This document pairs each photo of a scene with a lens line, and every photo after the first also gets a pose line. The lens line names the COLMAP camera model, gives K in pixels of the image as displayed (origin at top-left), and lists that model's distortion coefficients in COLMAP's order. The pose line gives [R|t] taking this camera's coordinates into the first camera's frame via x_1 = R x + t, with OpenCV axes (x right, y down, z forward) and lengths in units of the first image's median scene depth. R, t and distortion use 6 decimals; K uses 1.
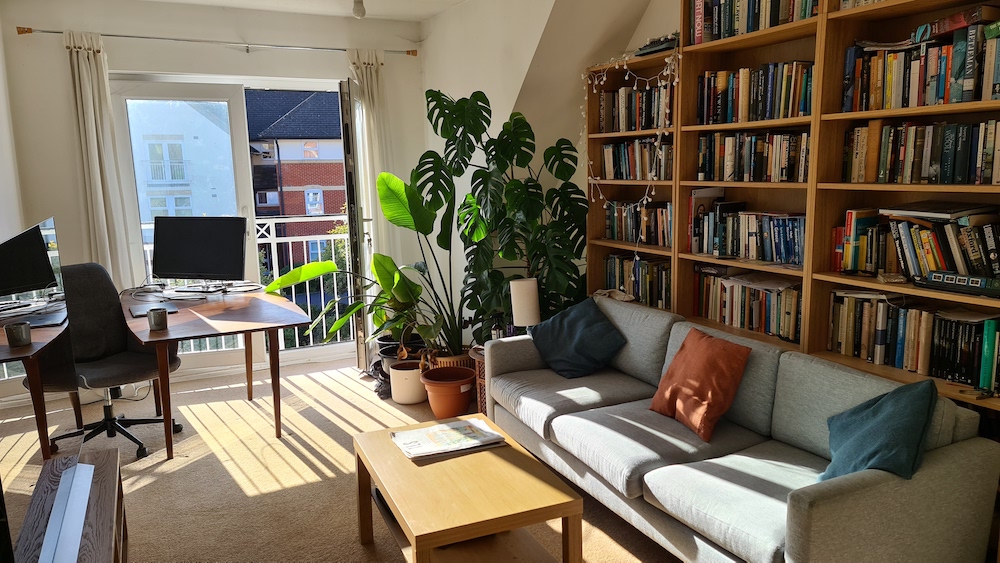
lens RADIAL K [[751.9, 0, 500.0], [0, 751.9, 281.5], [0, 0, 1]] dist [0.094670, -0.108437]
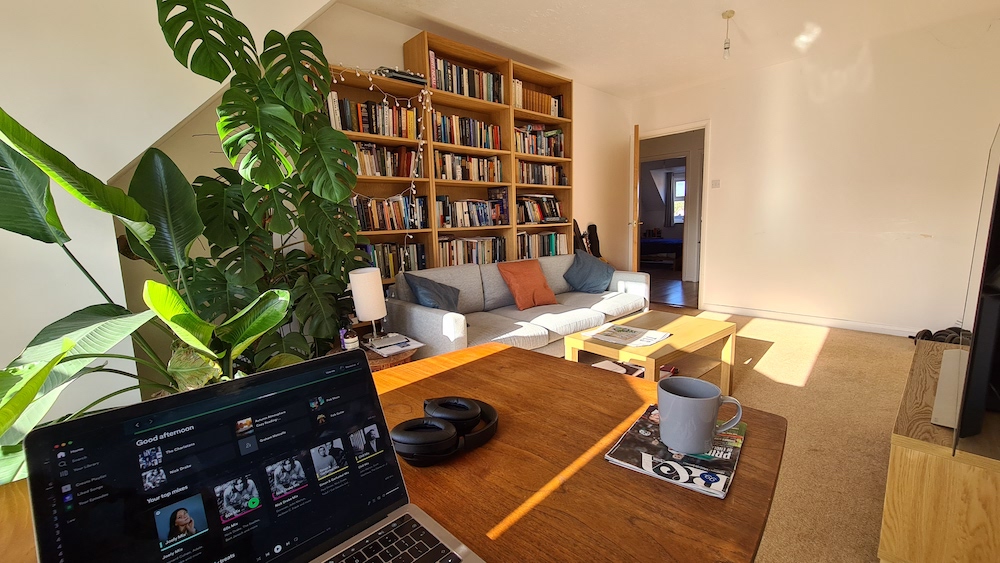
lens RADIAL K [[424.8, 0, 500.0], [0, 424.8, 281.5], [0, 0, 1]] dist [0.000045, 0.000088]
pose [[-0.331275, -0.142694, 0.932682, -0.669468], [0.156194, 0.966566, 0.203356, -0.098743], [-0.930516, 0.213046, -0.297911, 1.285410]]
